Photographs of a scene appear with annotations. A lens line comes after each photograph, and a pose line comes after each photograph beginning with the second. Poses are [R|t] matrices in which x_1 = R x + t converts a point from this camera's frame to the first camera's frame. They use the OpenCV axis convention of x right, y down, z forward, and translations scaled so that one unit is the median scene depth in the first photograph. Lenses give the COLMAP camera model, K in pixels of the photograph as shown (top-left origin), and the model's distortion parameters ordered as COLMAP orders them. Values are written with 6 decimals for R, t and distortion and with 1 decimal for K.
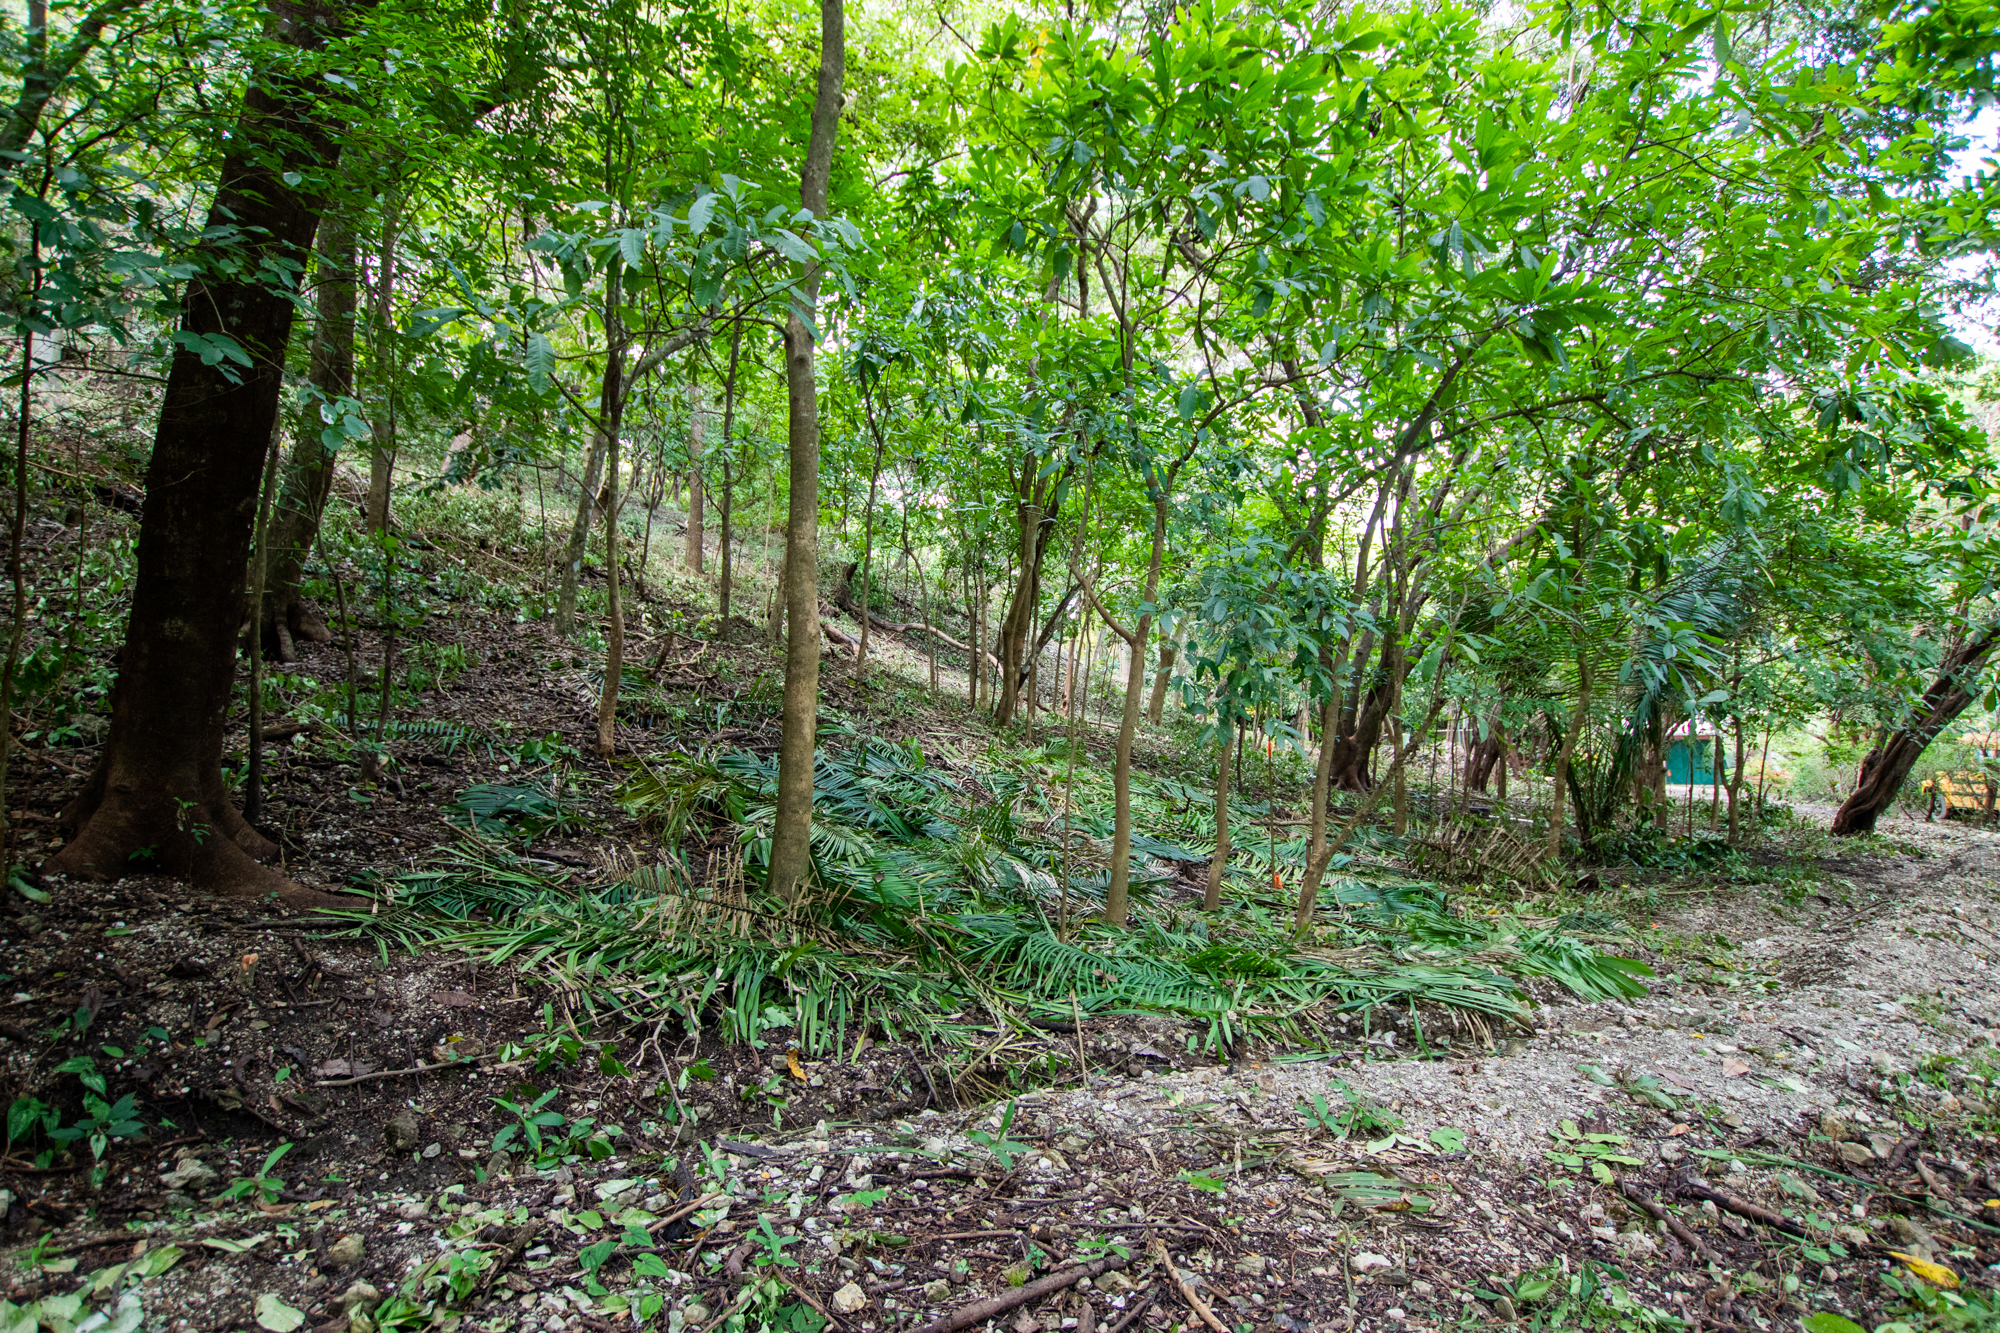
lens RADIAL K [[1090.7, 0, 1006.8], [0, 1090.7, 677.7], [0, 0, 1]] dist [-0.018106, -0.000860]
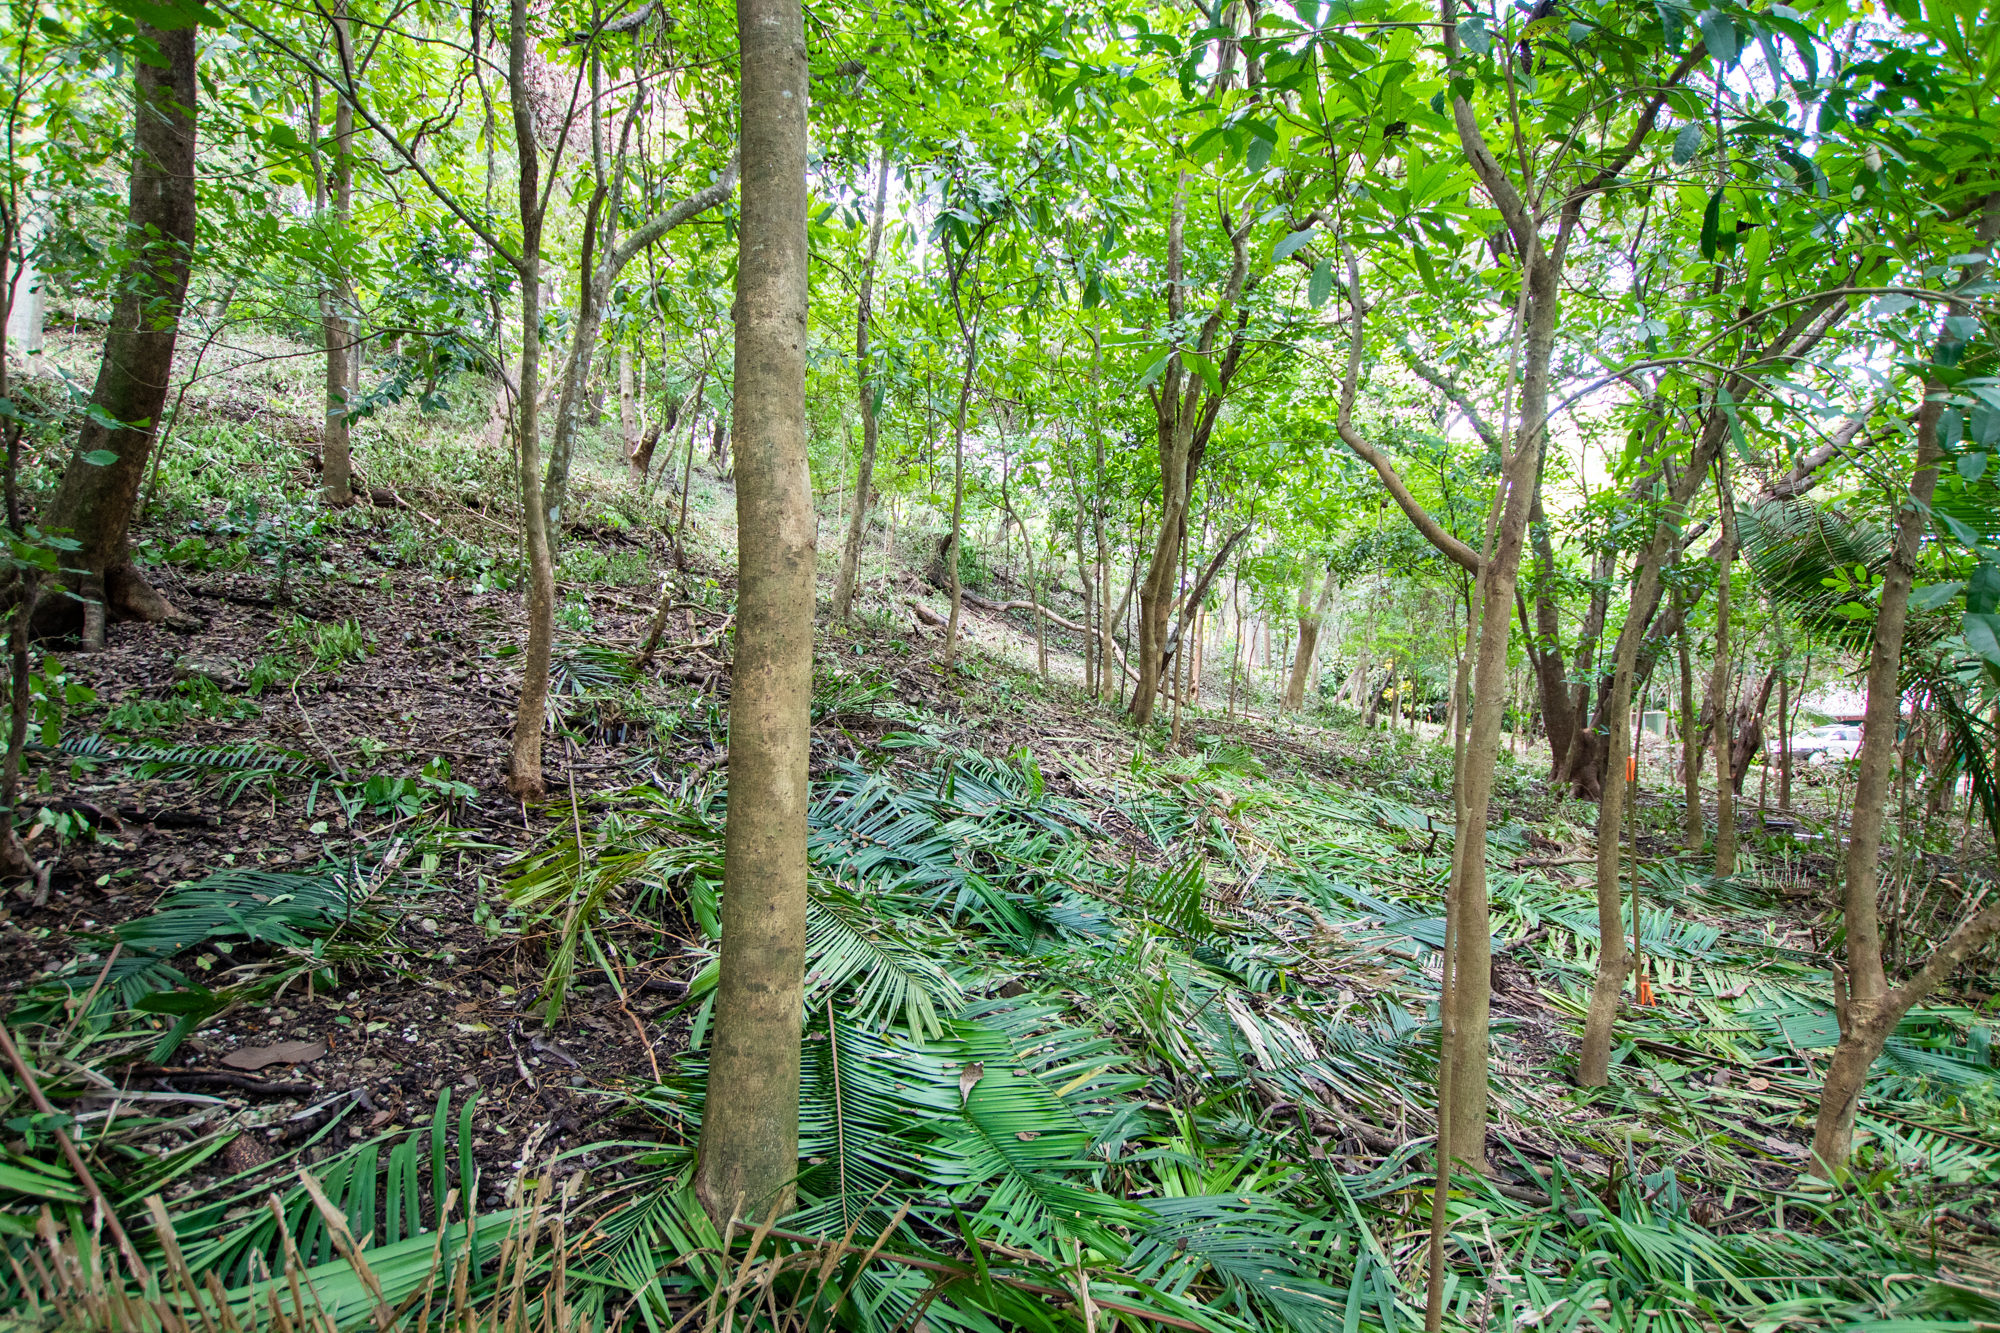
lens RADIAL K [[1090.7, 0, 1006.8], [0, 1090.7, 677.7], [0, 0, 1]] dist [-0.018106, -0.000860]
pose [[0.995536, -0.017273, -0.092790, -0.033103], [0.018403, 0.999766, 0.011333, 0.003186], [0.092573, -0.012990, 0.995621, 0.319347]]
